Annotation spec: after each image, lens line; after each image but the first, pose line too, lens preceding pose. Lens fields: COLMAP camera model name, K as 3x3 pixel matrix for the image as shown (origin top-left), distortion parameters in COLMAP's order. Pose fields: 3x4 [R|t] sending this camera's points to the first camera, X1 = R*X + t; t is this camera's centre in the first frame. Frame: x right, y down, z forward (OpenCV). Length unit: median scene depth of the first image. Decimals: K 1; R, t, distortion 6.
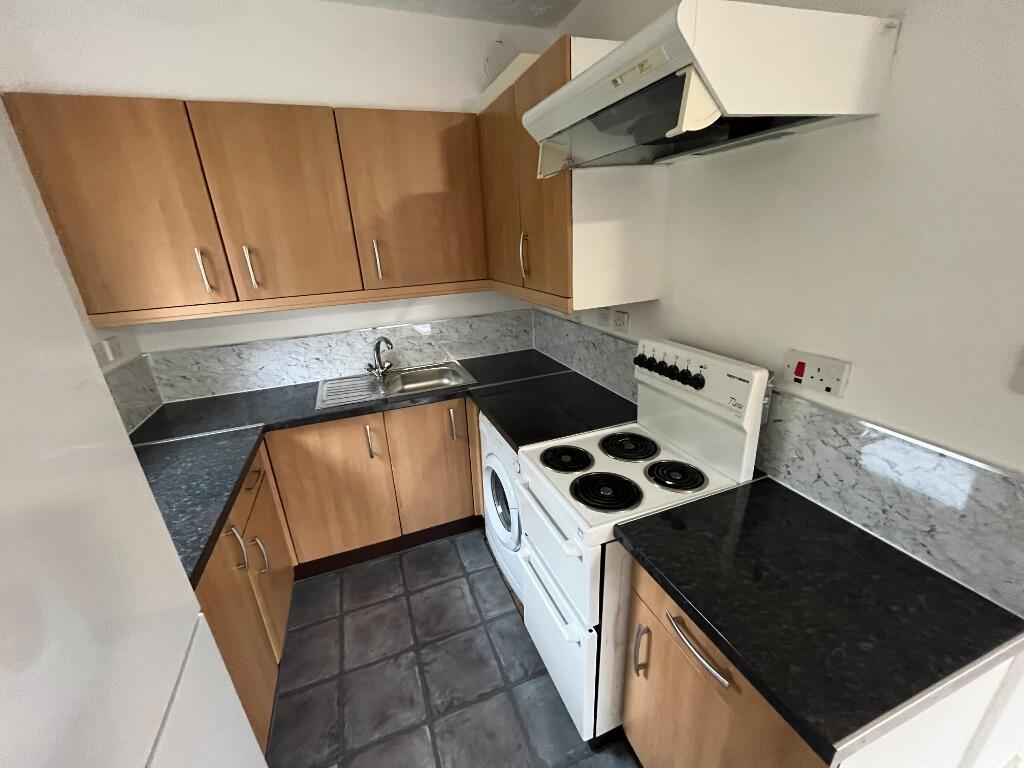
lens RADIAL K [[412.7, 0, 508.0], [0, 412.7, 384.0], [0, 0, 1]] dist [-0.000398, -0.000891]
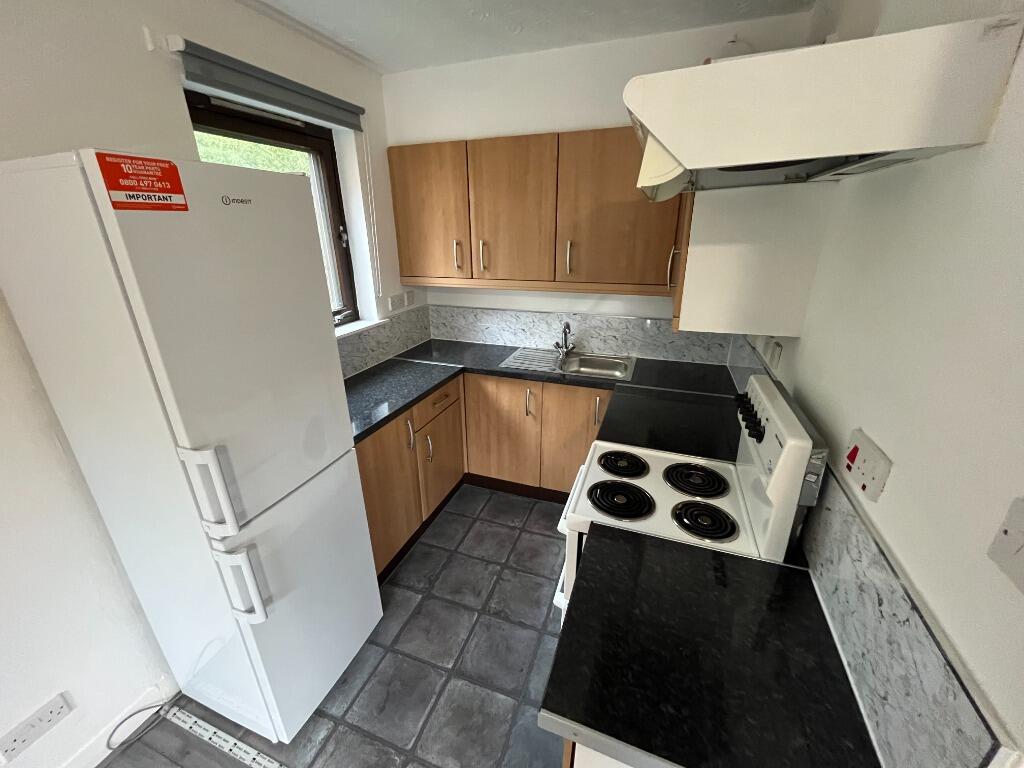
lens RADIAL K [[412.7, 0, 509.9], [0, 412.7, 384.6], [0, 0, 1]] dist [-0.000398, -0.000891]
pose [[0.755903, 0.274120, -0.594532, 0.373744], [-0.249608, 0.960198, 0.125360, -0.058230], [0.605233, 0.053640, 0.794239, -0.027084]]
